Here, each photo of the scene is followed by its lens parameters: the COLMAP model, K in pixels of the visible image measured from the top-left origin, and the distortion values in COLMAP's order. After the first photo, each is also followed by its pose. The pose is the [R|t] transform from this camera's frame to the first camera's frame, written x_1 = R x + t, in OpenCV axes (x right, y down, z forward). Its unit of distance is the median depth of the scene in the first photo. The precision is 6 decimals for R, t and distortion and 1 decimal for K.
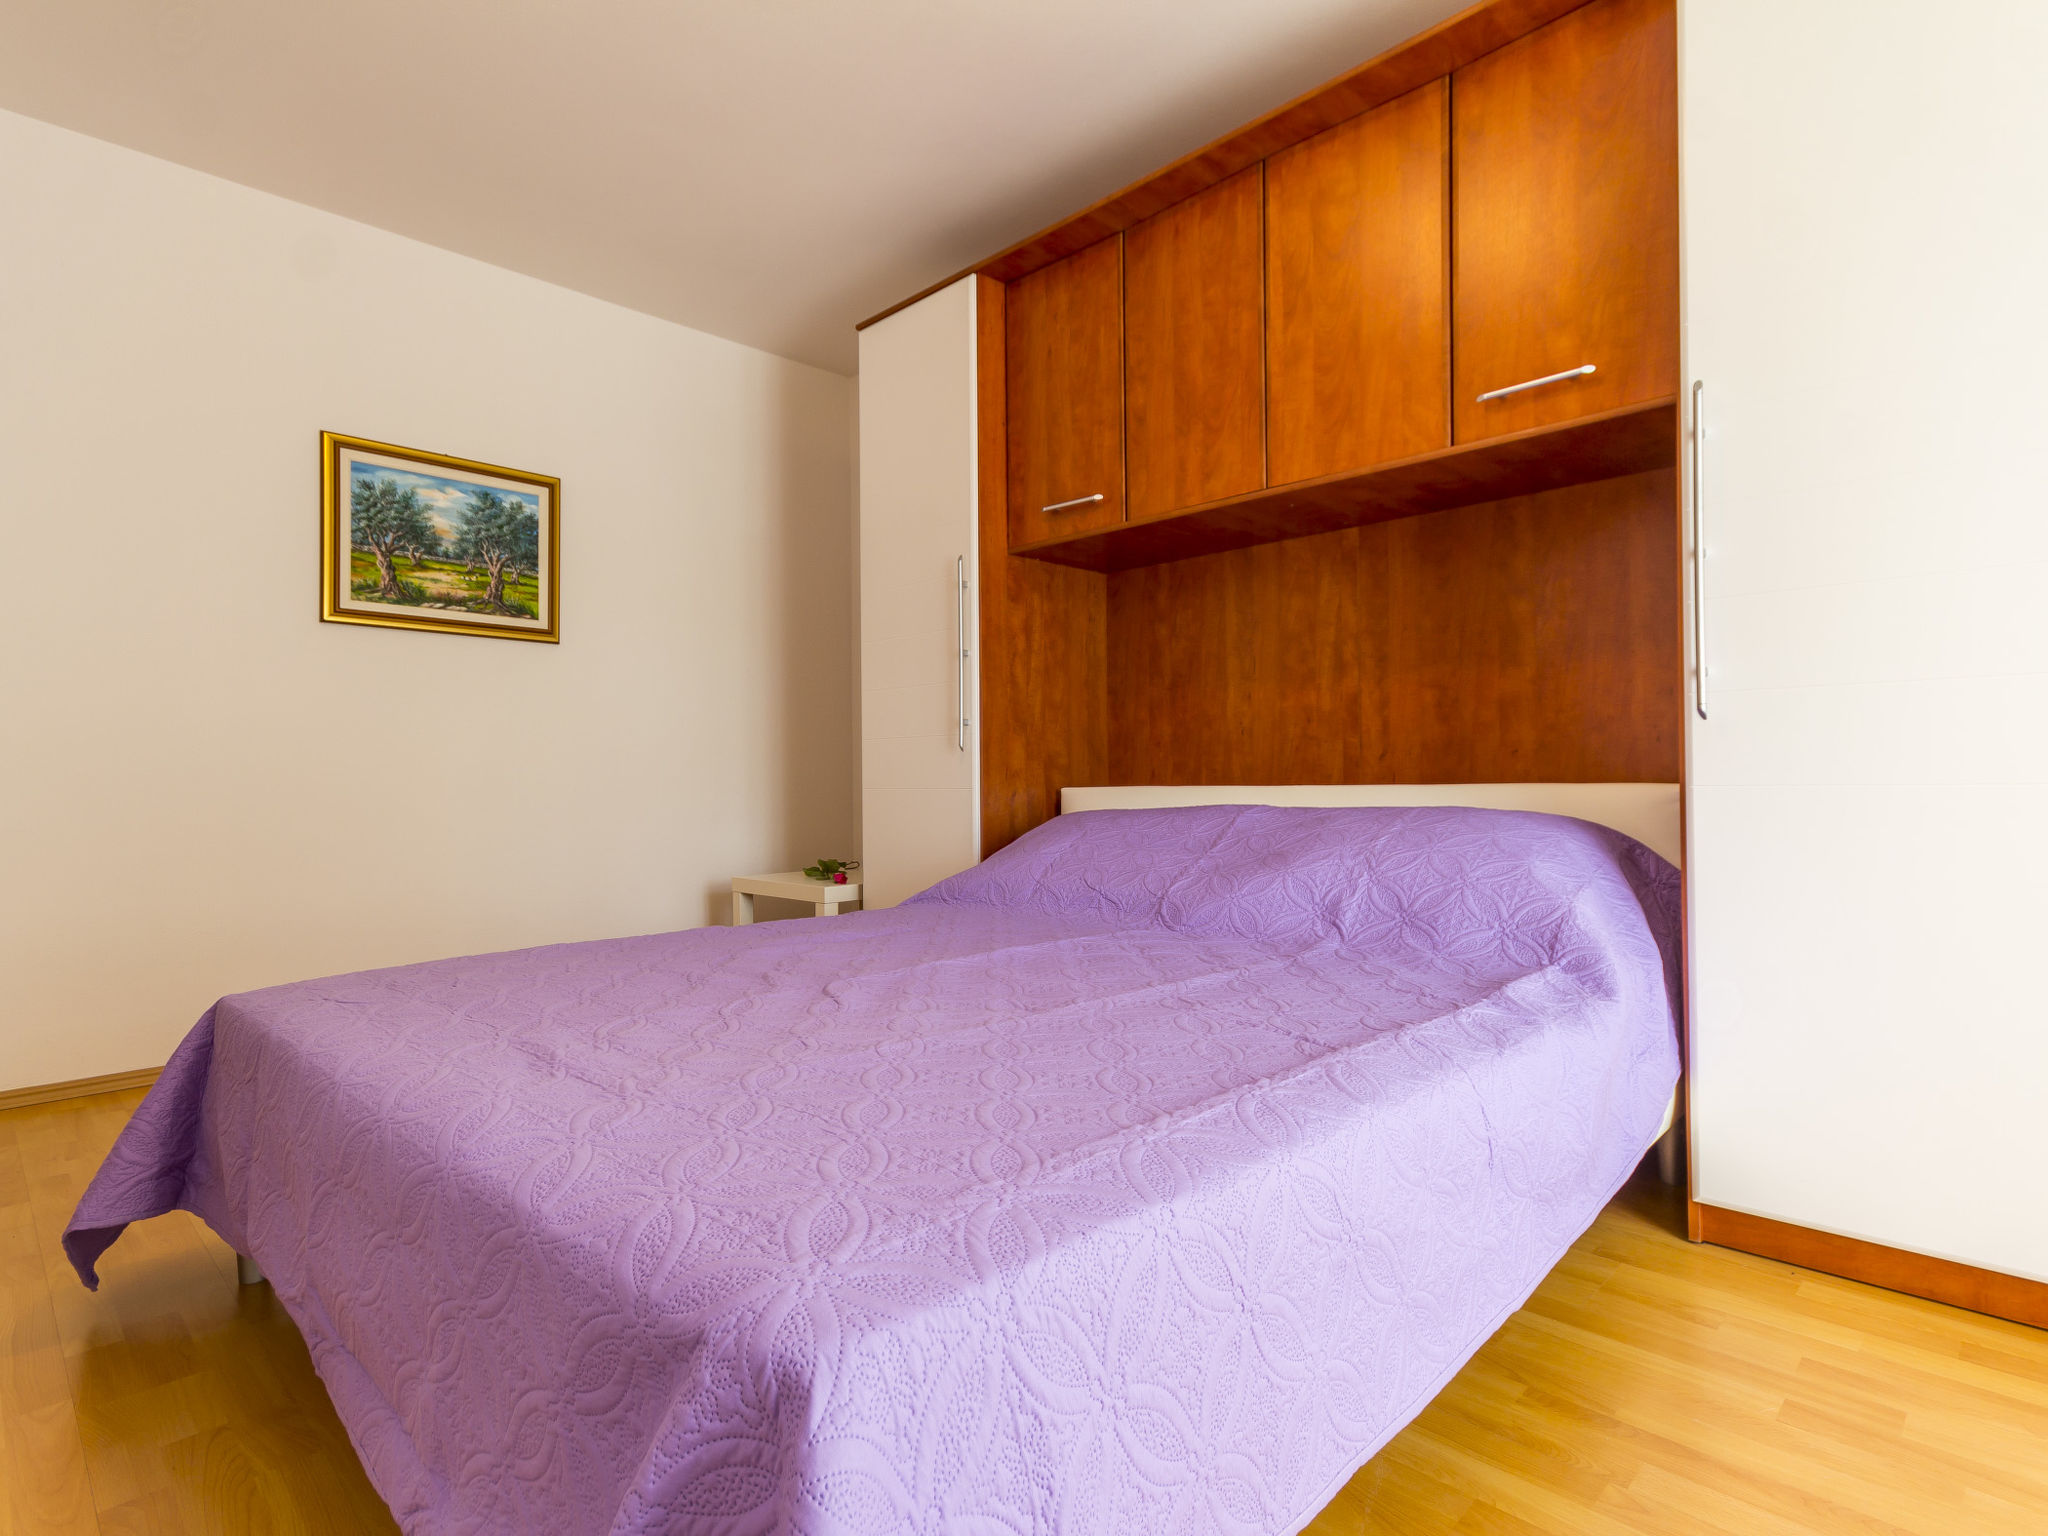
lens RADIAL K [[1060.6, 0, 1024.0], [0, 1060.6, 768.0], [0, 0, 1]] dist [0.001347, 0.000608]
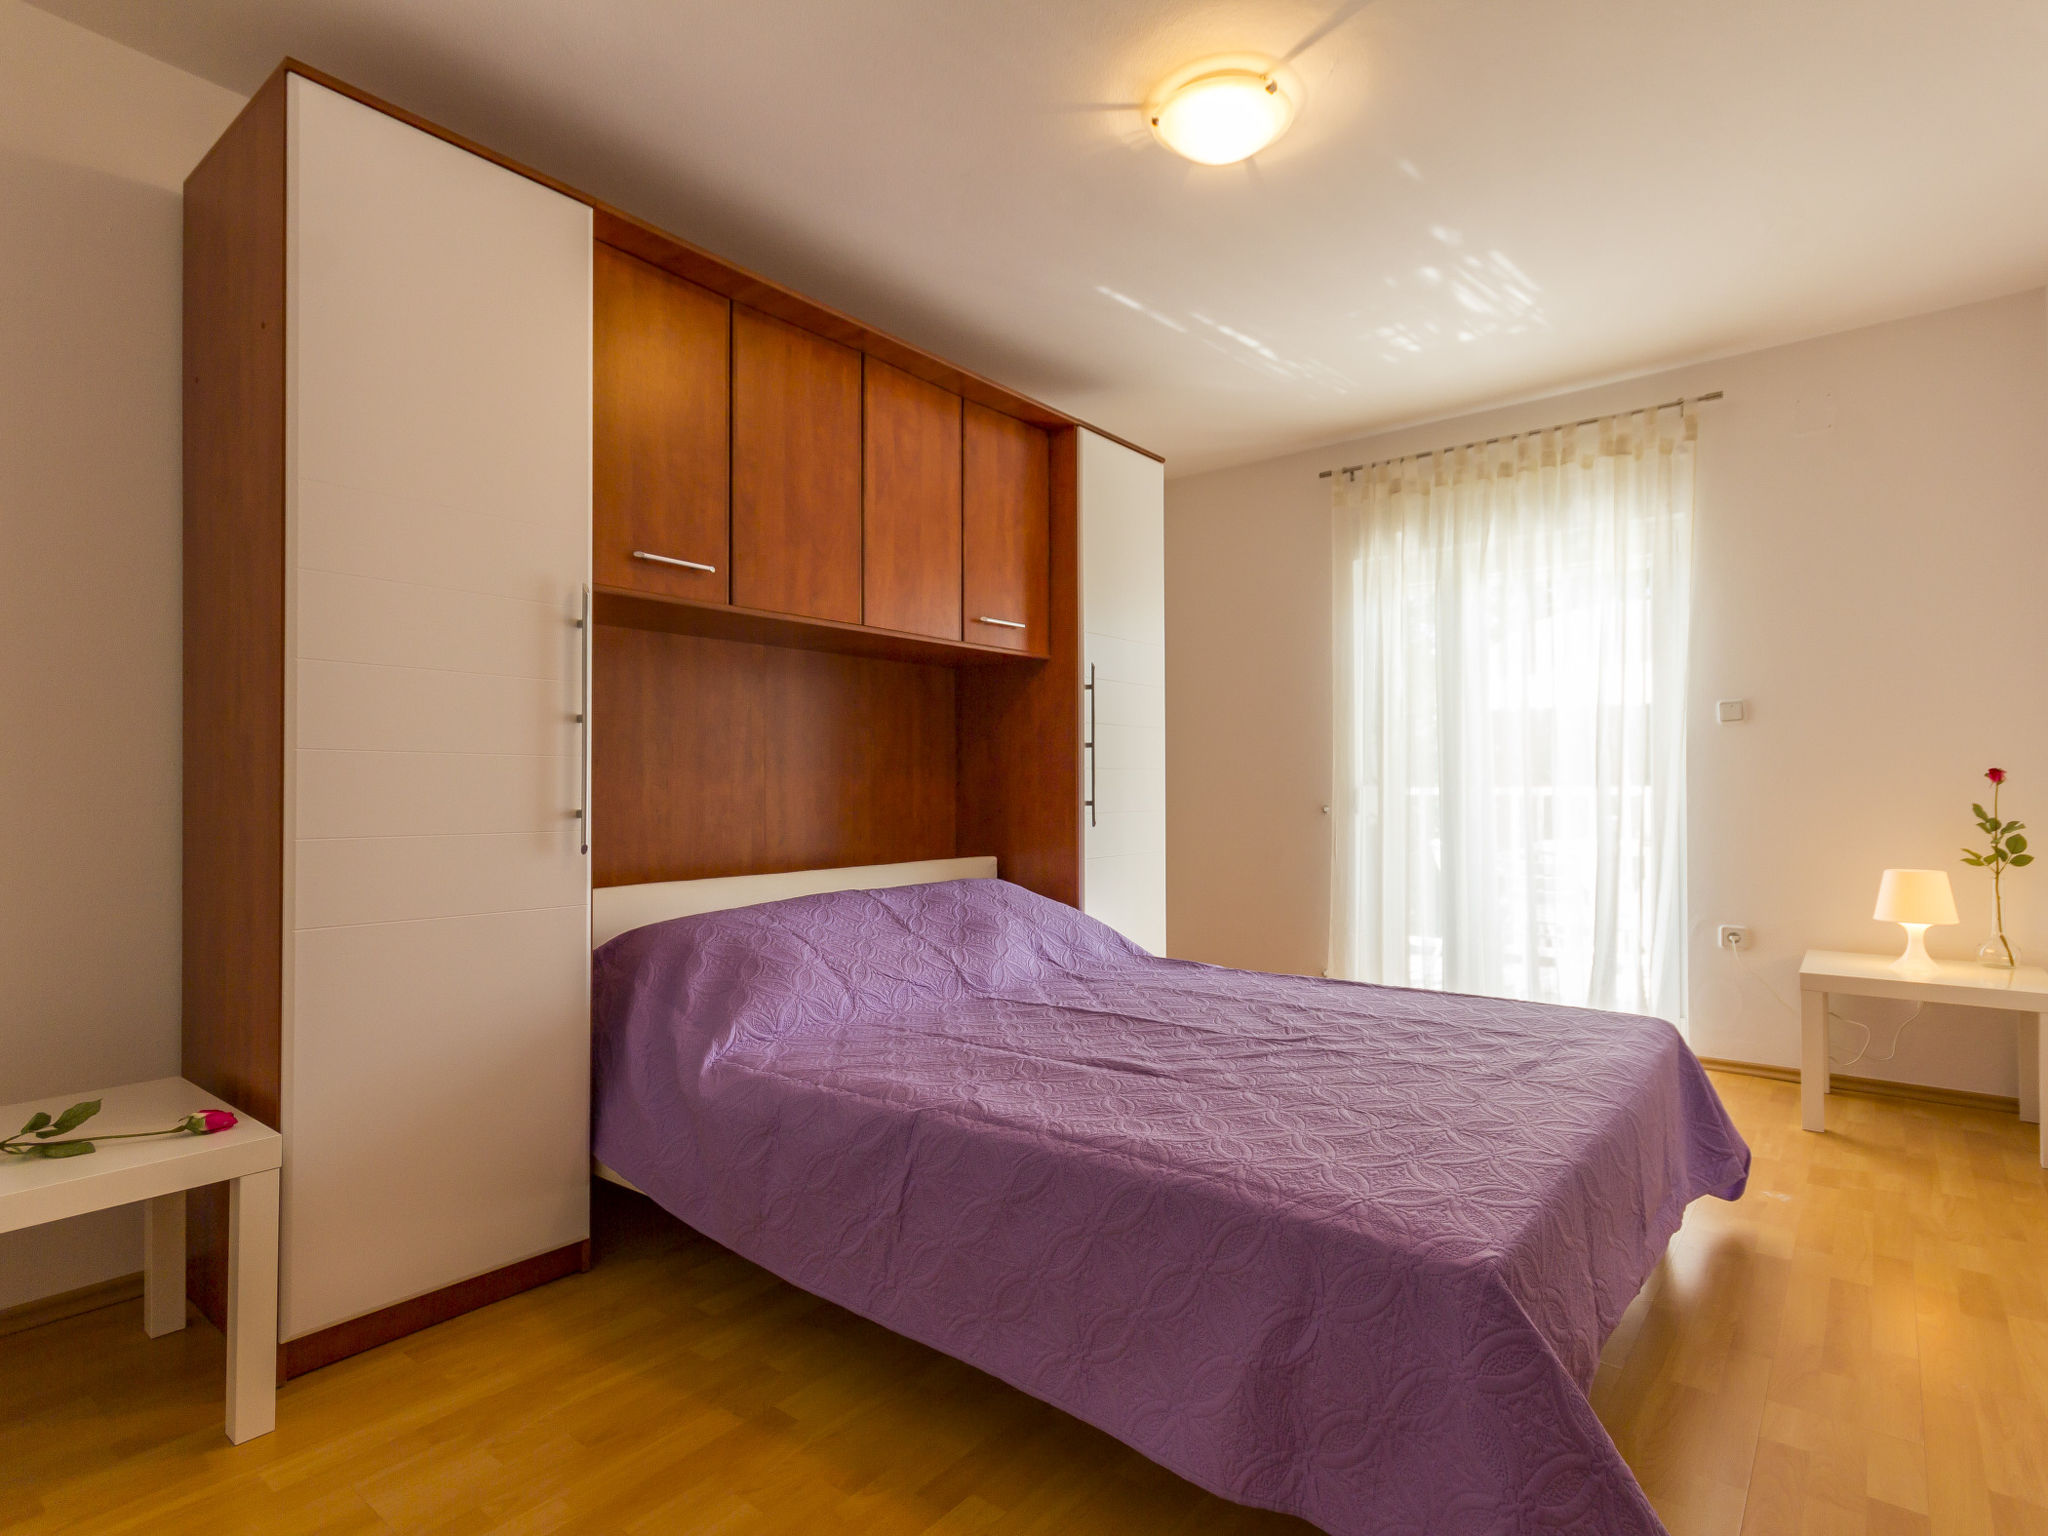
lens RADIAL K [[1060.6, 0, 1024.0], [0, 1060.6, 768.0], [0, 0, 1]] dist [0.001347, 0.000608]
pose [[-0.102720, 0.031604, 0.994208, -0.879471], [-0.002144, 0.999486, -0.031993, -0.056469], [-0.994708, -0.005418, -0.102599, 0.843588]]
